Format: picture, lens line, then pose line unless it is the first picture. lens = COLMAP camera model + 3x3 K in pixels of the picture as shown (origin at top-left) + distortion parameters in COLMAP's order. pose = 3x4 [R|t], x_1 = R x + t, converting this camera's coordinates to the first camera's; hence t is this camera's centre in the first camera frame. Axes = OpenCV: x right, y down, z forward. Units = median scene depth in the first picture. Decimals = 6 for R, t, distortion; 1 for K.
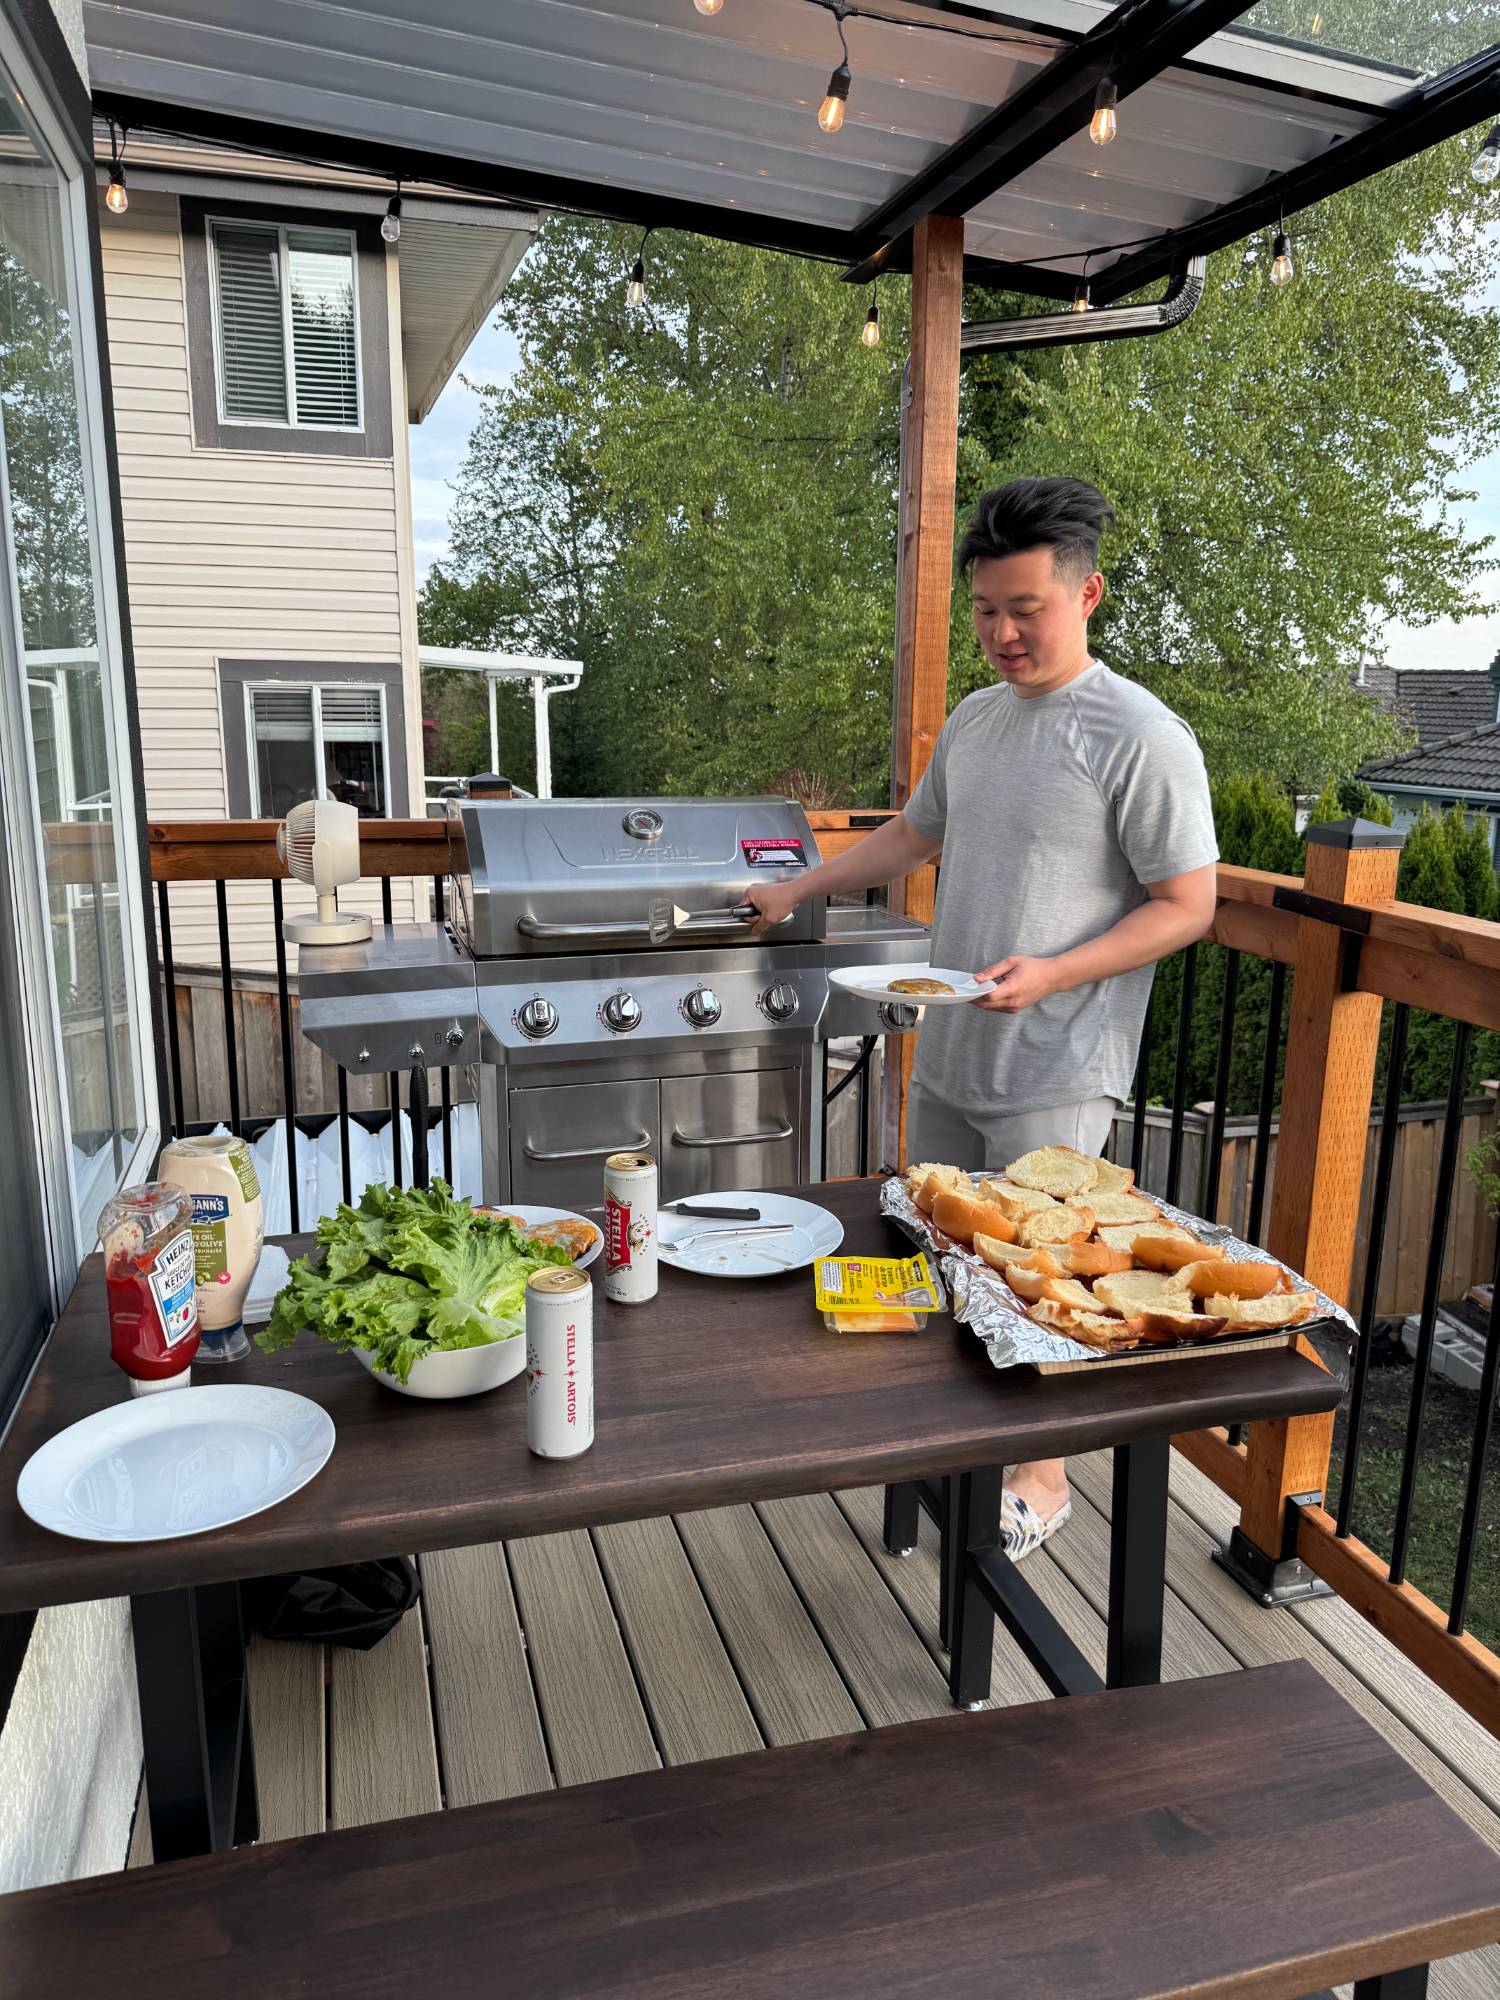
lens RADIAL K [[1437.0, 0, 750.0], [0, 1437.0, 1000.0], [0, 0, 1]] dist [0.084936, -0.082728]
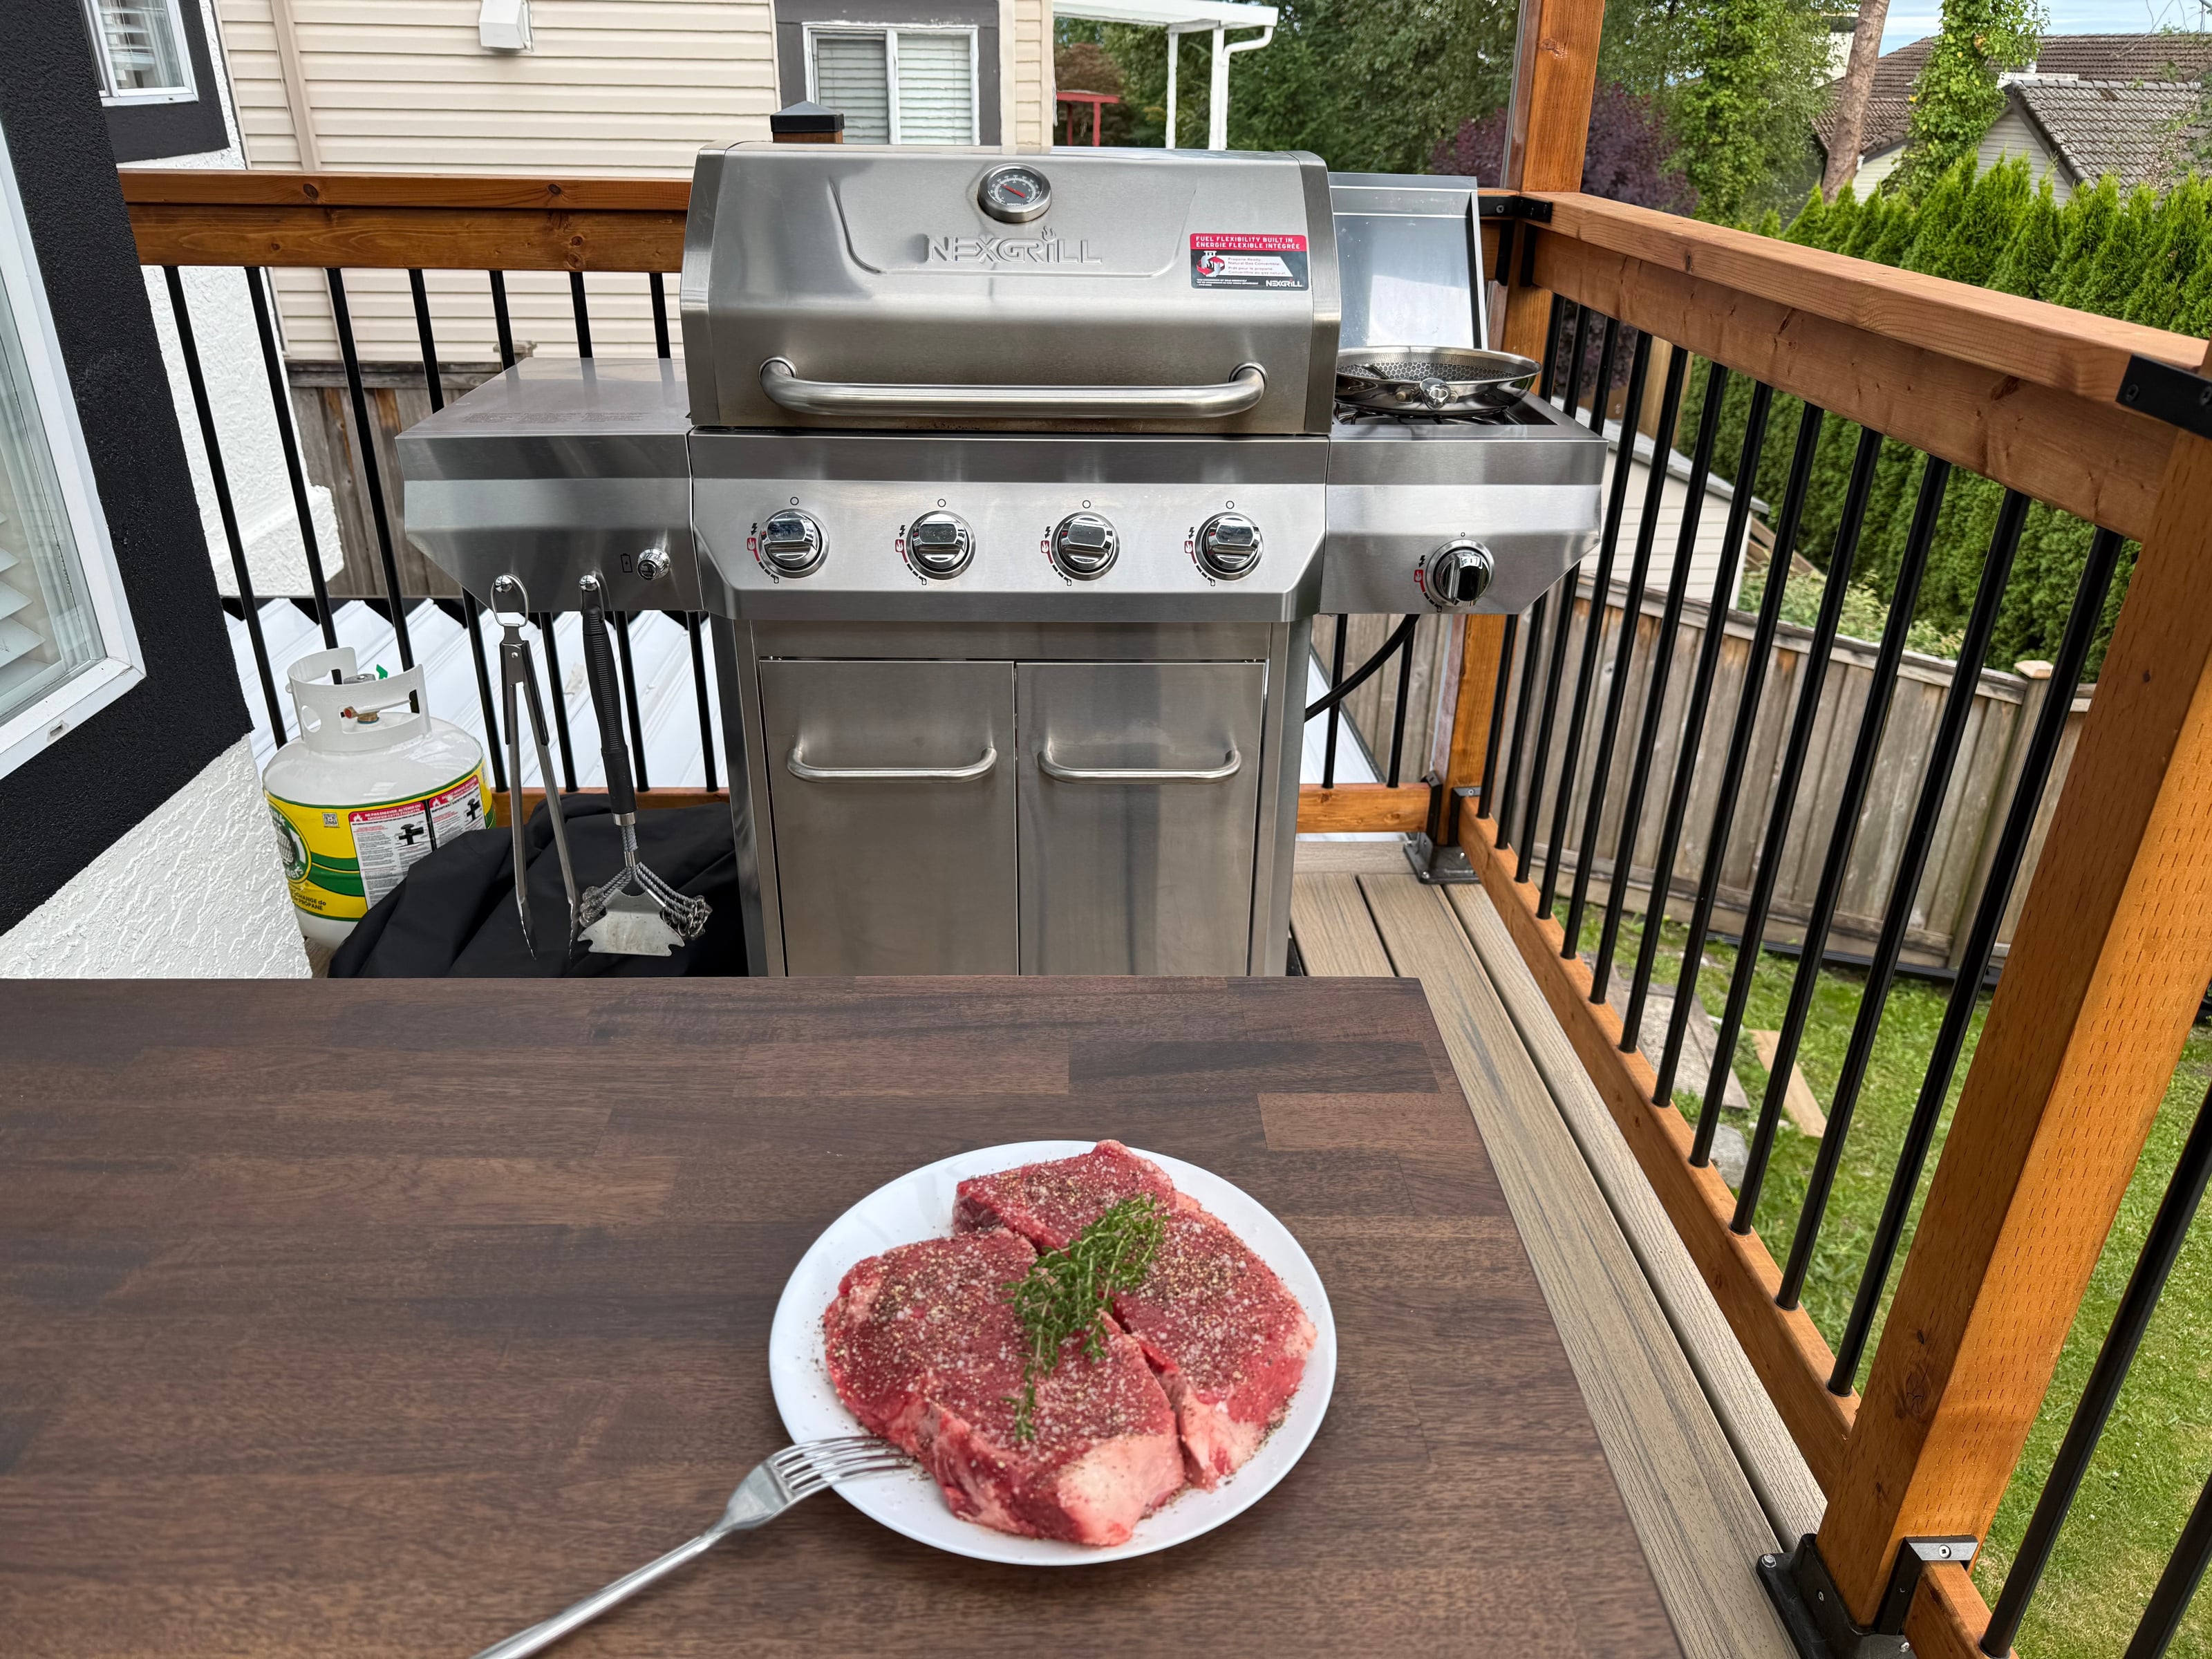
lens RADIAL K [[1589.3, 0, 1102.2], [0, 1589.3, 872.5], [0, 0, 1]] dist [0.084936, -0.082728]
pose [[0.971816, 0.112925, -0.206932, 0.124682], [-0.057737, 0.965082, 0.255504, -0.024512], [0.228560, -0.236356, 0.944403, 0.300360]]
